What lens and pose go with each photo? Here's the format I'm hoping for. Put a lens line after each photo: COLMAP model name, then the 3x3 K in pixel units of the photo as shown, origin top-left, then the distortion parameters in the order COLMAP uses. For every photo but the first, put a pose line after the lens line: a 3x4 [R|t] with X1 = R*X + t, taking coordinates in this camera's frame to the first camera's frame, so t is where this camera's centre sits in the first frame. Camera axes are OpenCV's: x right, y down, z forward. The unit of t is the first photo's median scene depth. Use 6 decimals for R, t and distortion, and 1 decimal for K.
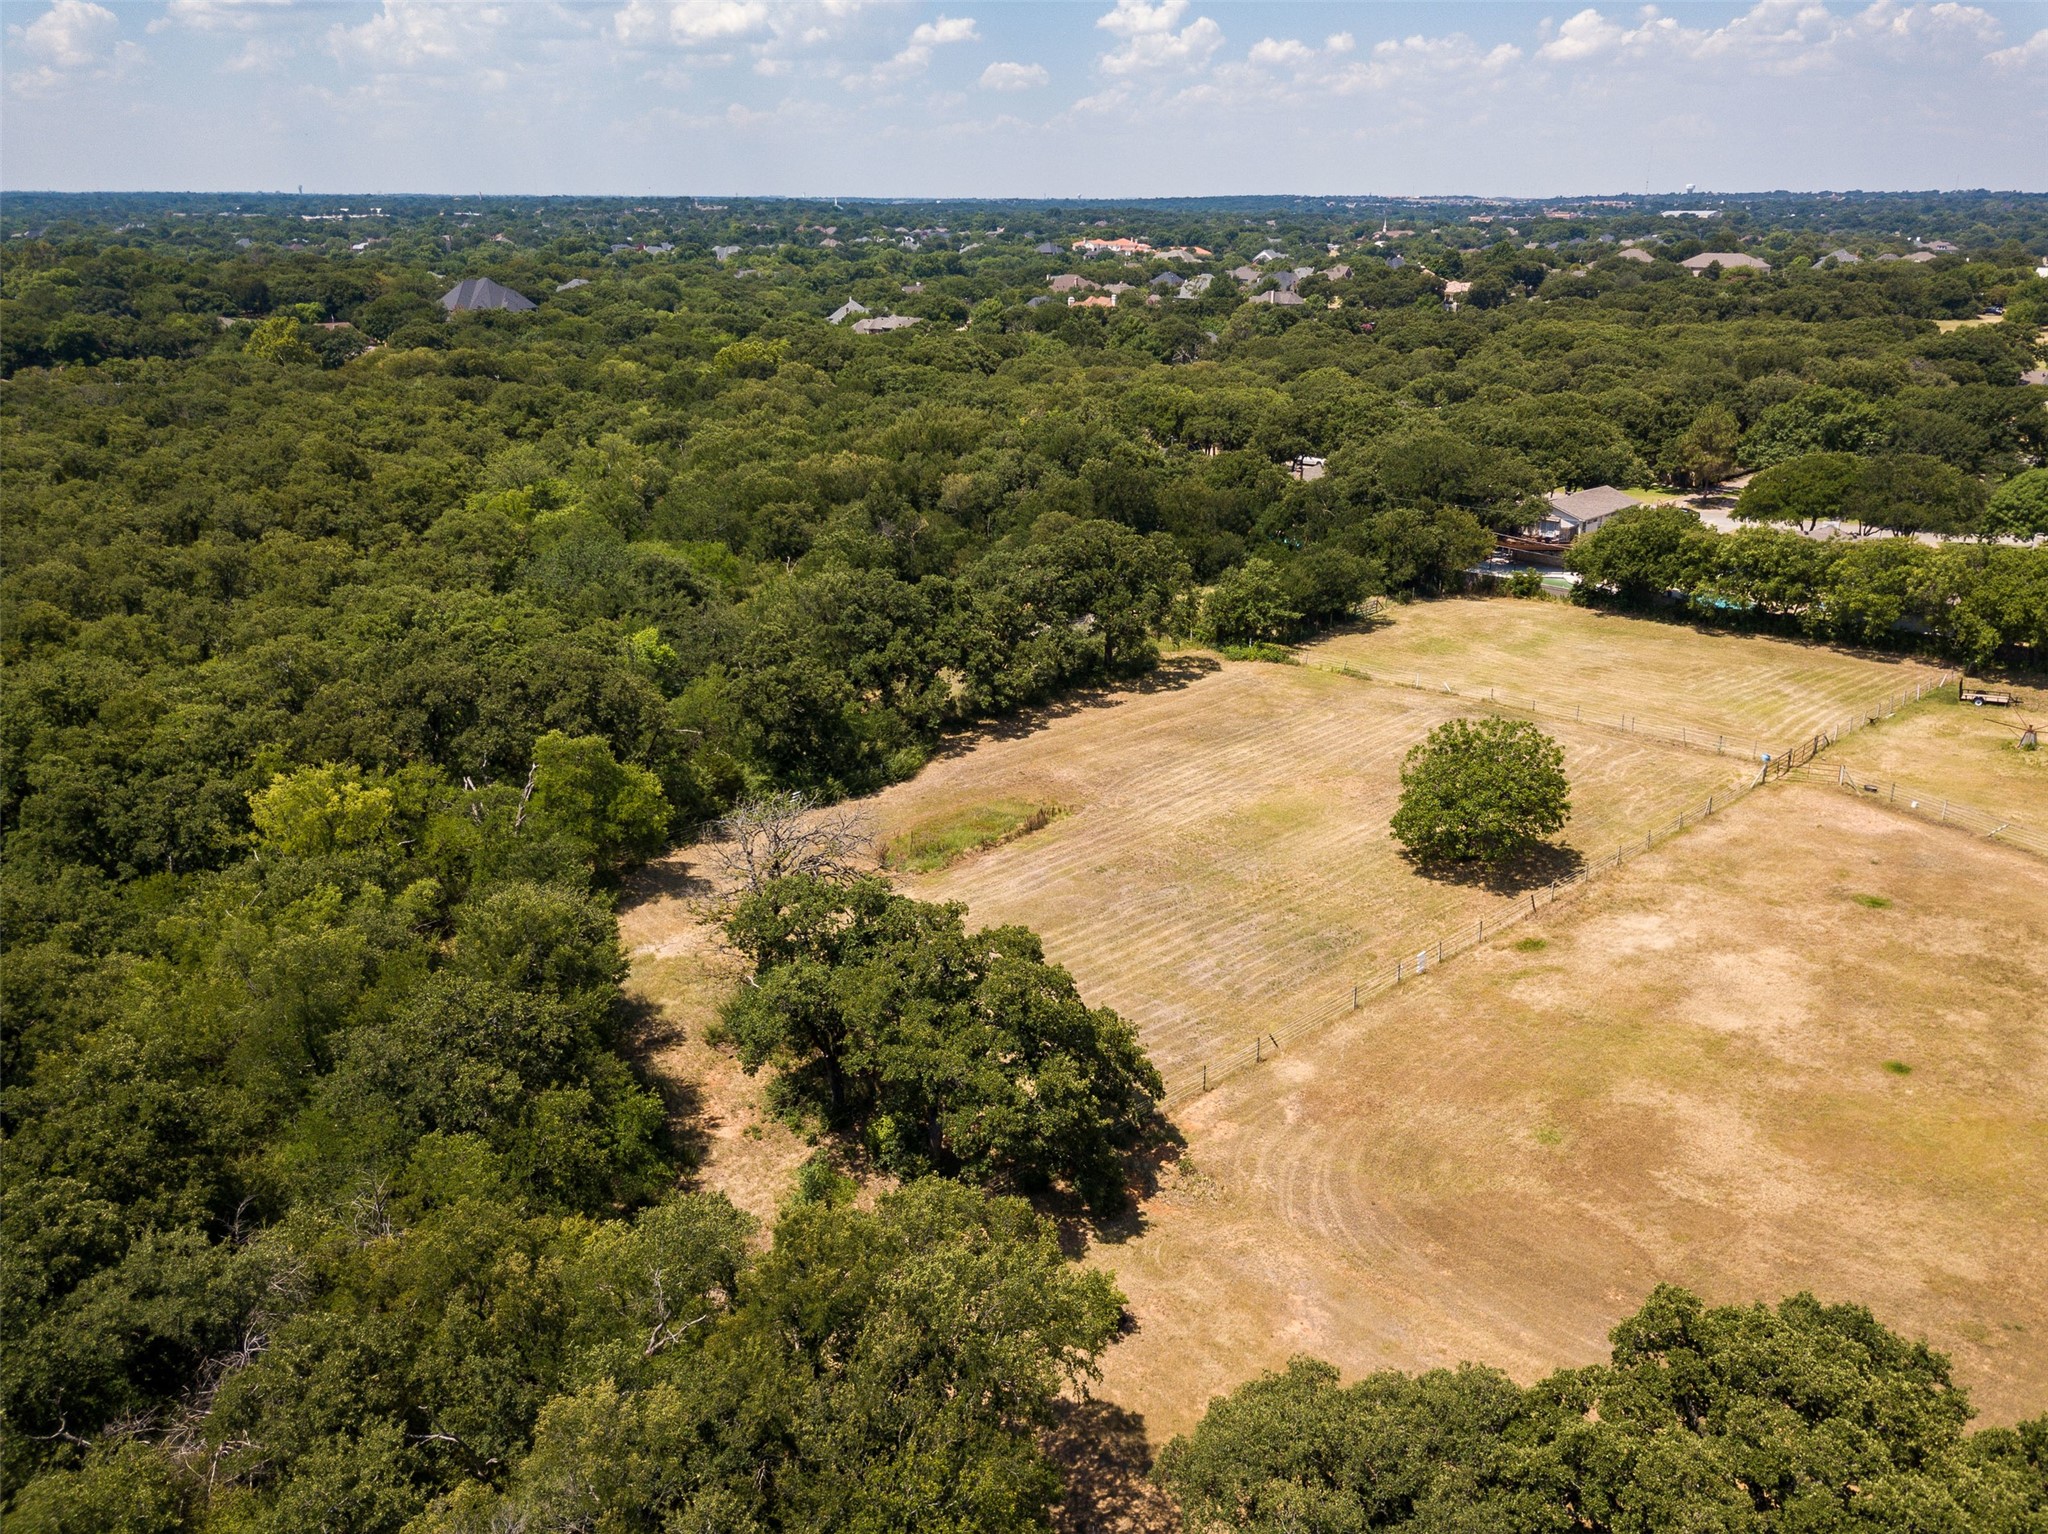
lens RADIAL K [[1525.6, 0, 1021.7], [0, 1525.6, 846.6], [0, 0, 1]] dist [0.019503, -0.002333]
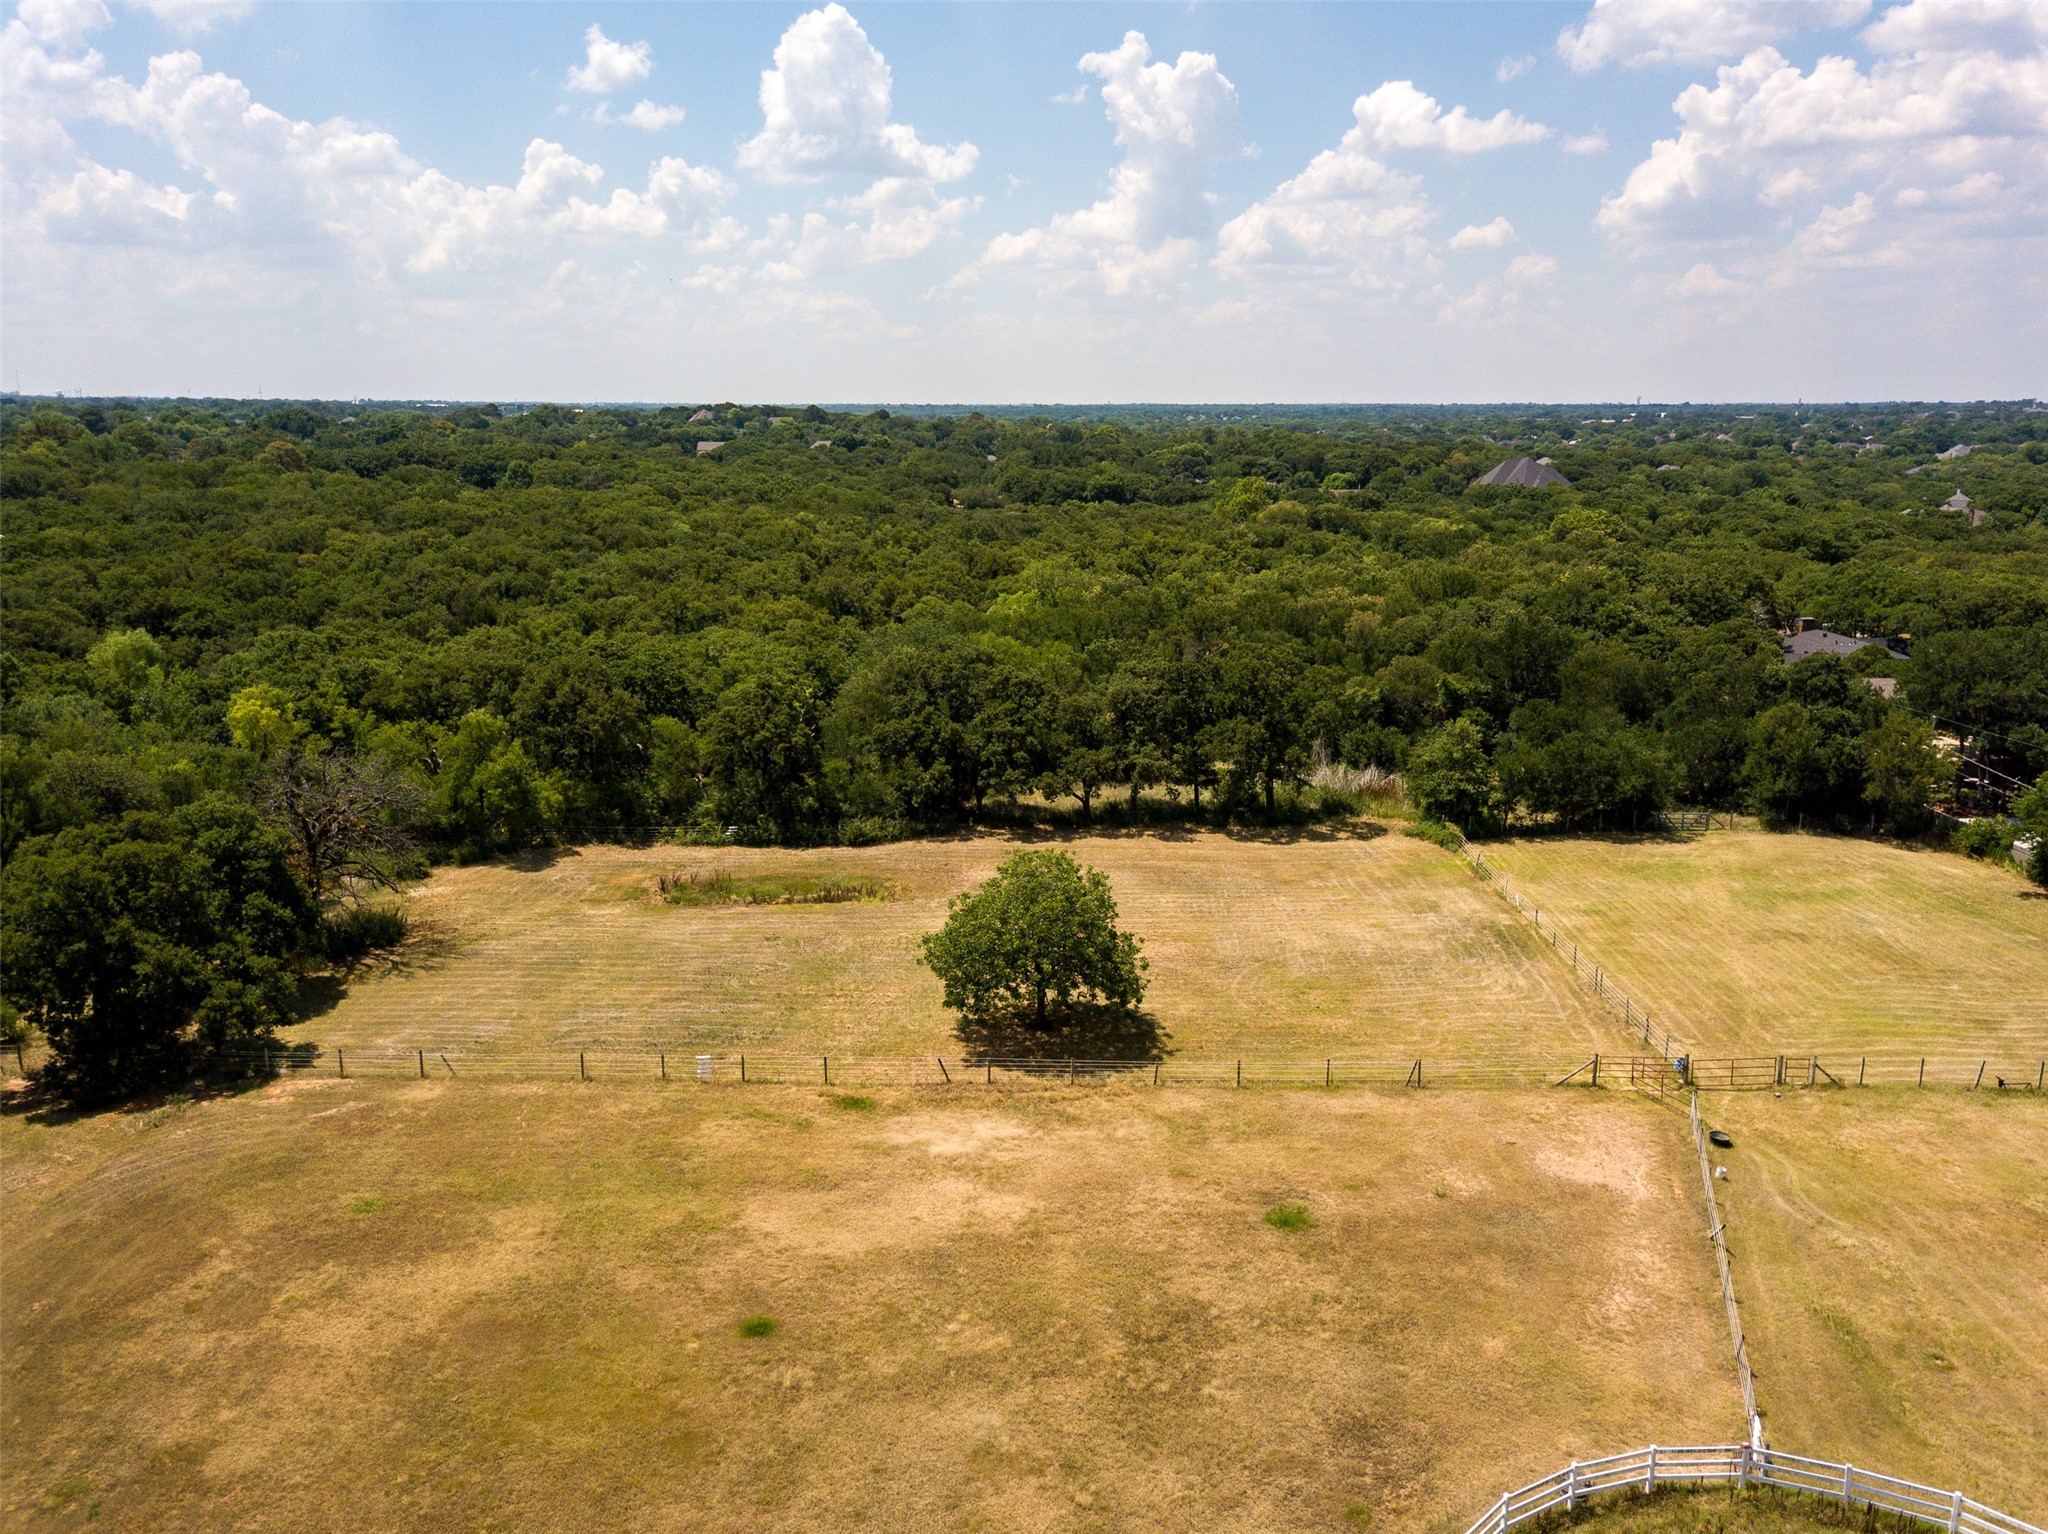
lens RADIAL K [[1569.1, 0, 1023.5], [0, 1569.1, 806.2], [0, 0, 1]] dist [0.025291, -0.001932]
pose [[0.713067, 0.175988, -0.678649, 0.656620], [-0.276866, 0.959992, -0.041961, -0.053229], [0.644112, 0.217816, 0.733263, 0.293541]]
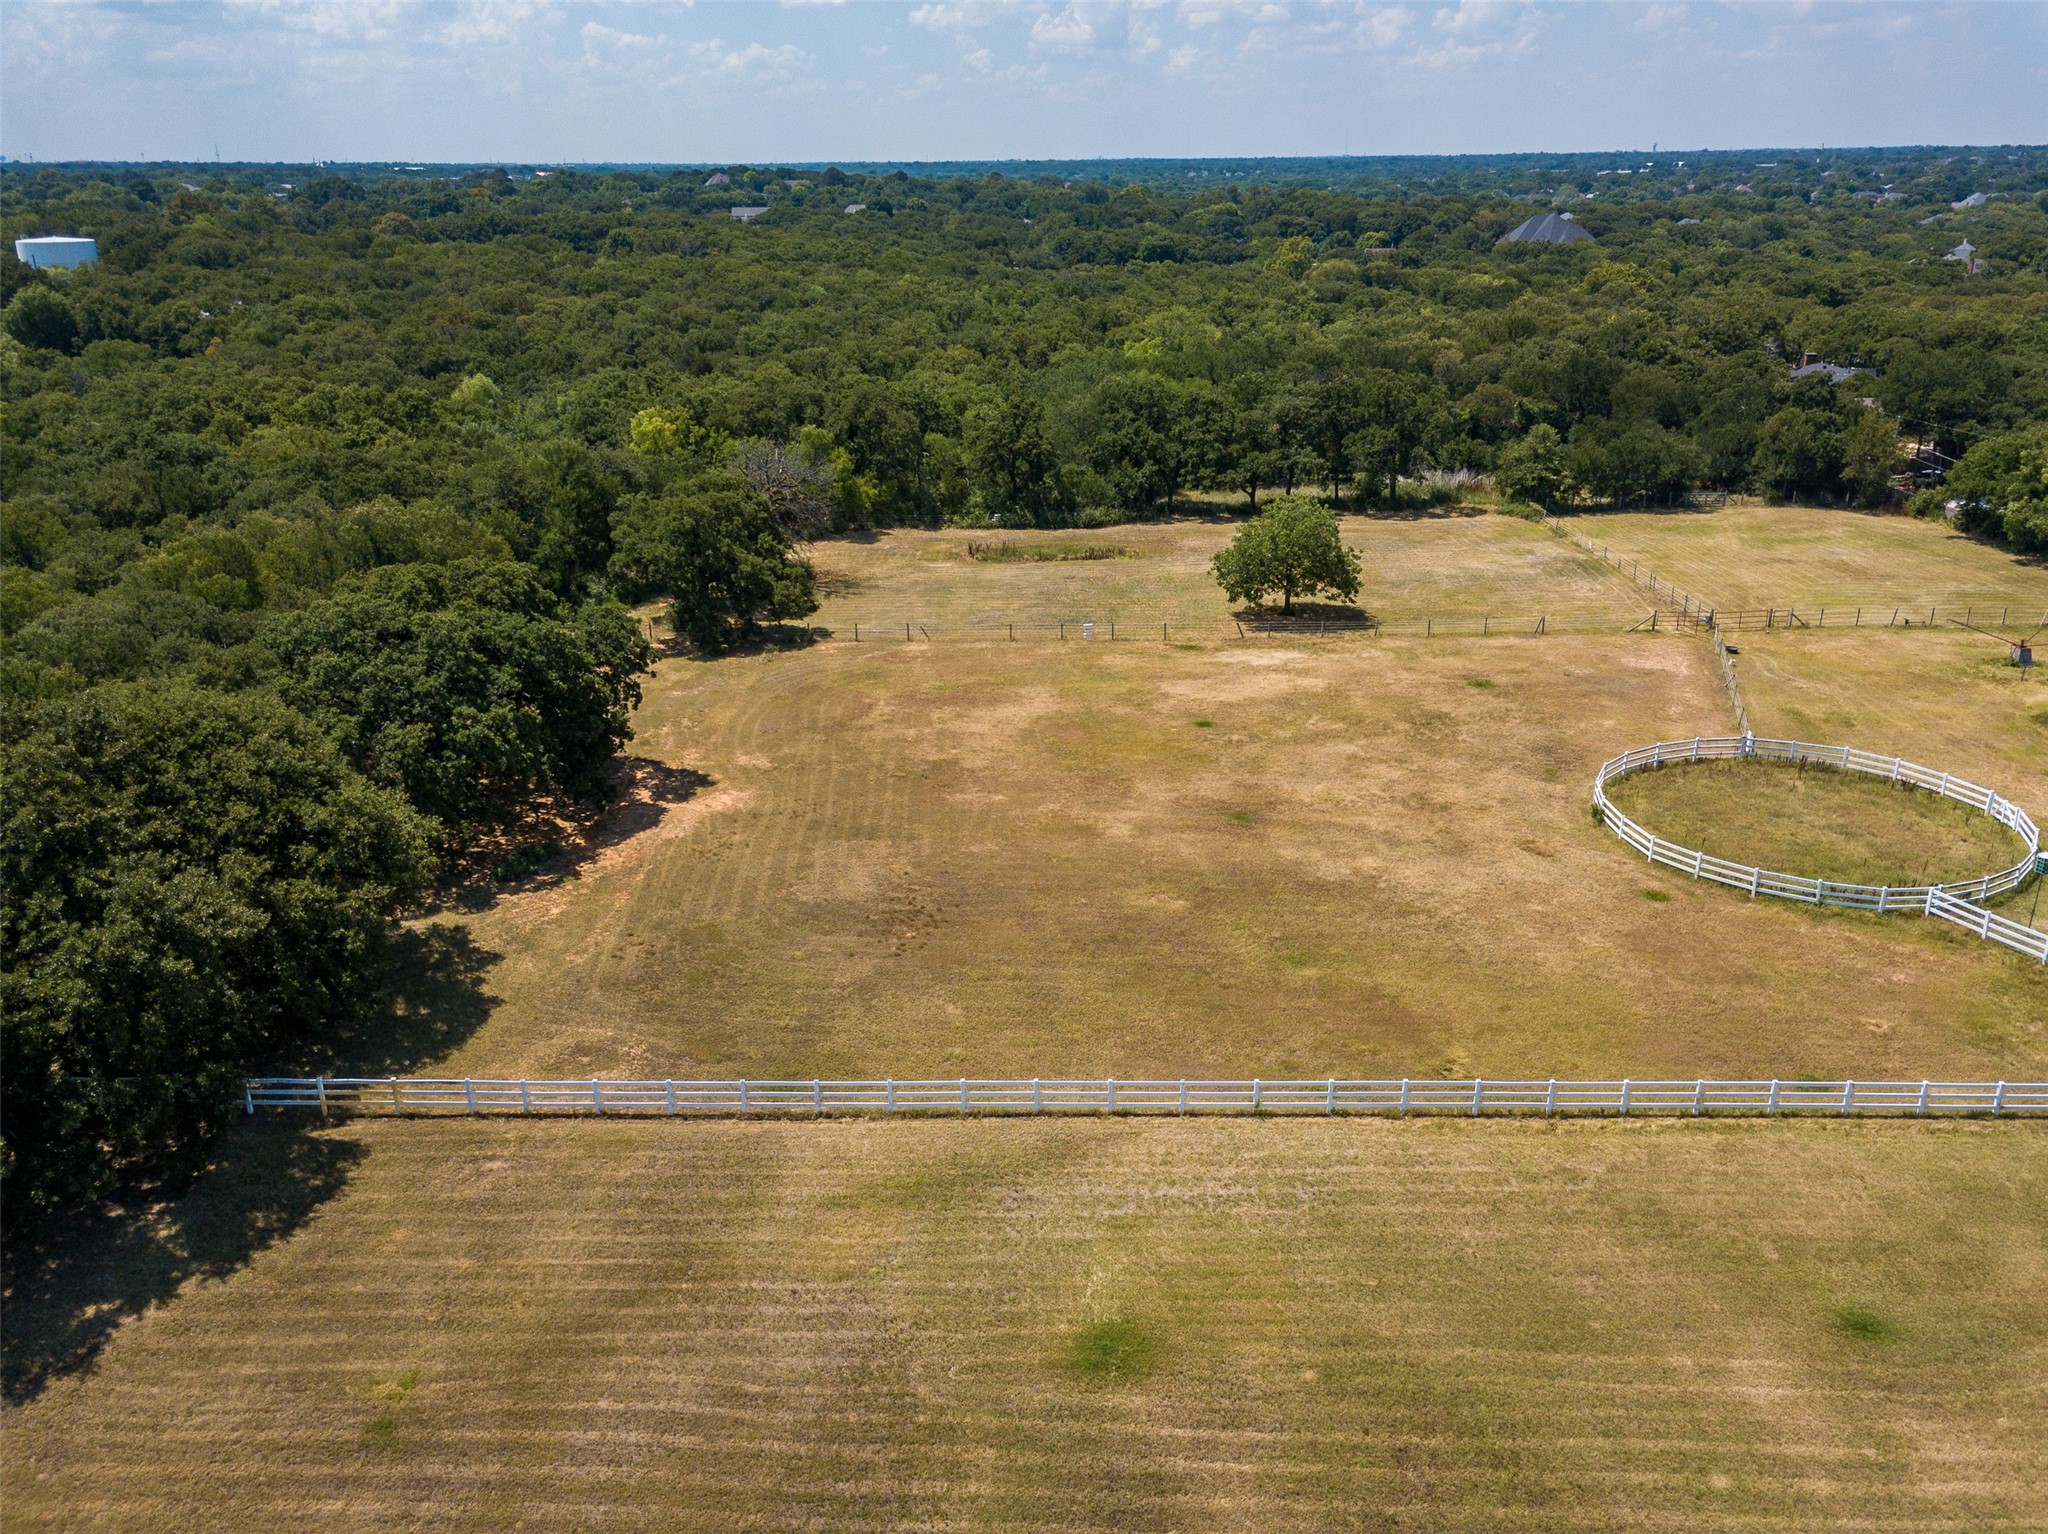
lens RADIAL K [[1569.1, 0, 1023.5], [0, 1569.1, 806.2], [0, 0, 1]] dist [0.025291, -0.001932]
pose [[0.718939, 0.258149, -0.645357, 0.790309], [-0.263921, 0.960324, 0.090126, 0.077573], [0.643018, 0.105528, 0.758546, -0.056149]]
